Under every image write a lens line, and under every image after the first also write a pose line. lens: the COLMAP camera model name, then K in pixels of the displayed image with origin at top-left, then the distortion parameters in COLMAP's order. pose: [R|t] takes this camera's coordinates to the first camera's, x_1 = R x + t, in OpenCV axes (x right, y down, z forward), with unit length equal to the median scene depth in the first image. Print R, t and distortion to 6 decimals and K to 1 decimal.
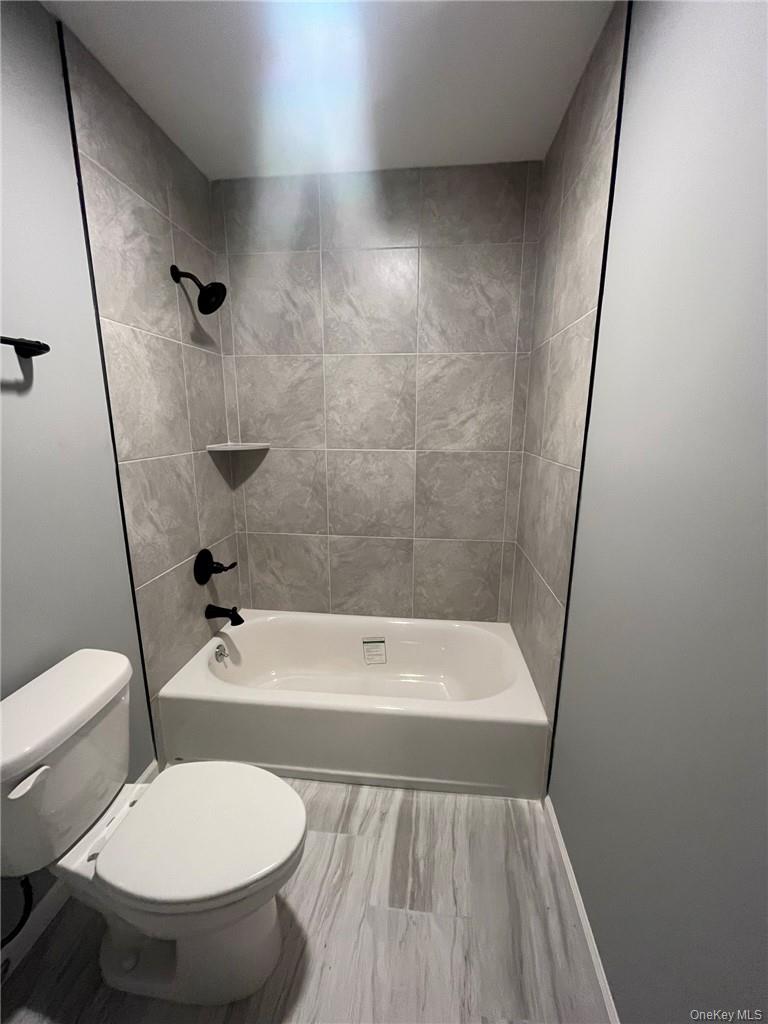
lens RADIAL K [[416.2, 0, 384.2], [0, 416.2, 509.7], [0, 0, 1]] dist [-0.001893, -0.000609]
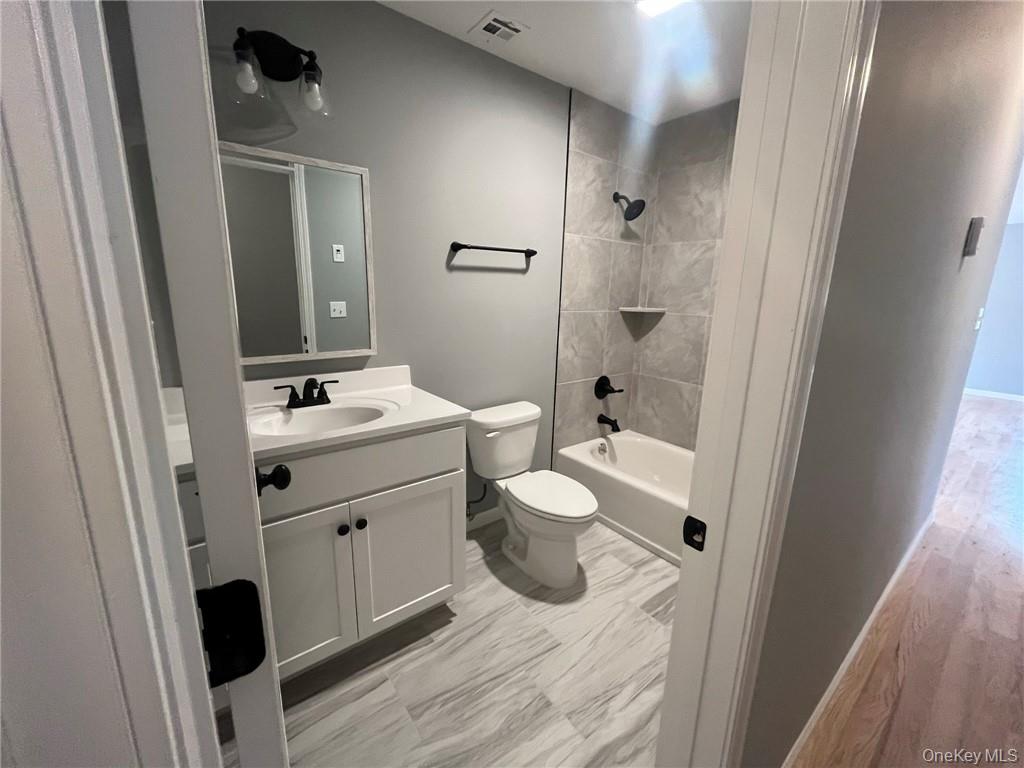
lens RADIAL K [[416.2, 0, 508.2], [0, 416.2, 383.3], [0, 0, 1]] dist [-0.001893, -0.000609]
pose [[0.691136, 0.173005, -0.701713, 0.442104], [-0.177593, 0.981811, 0.067145, 0.094146], [0.700565, 0.078213, 0.709289, -0.352373]]
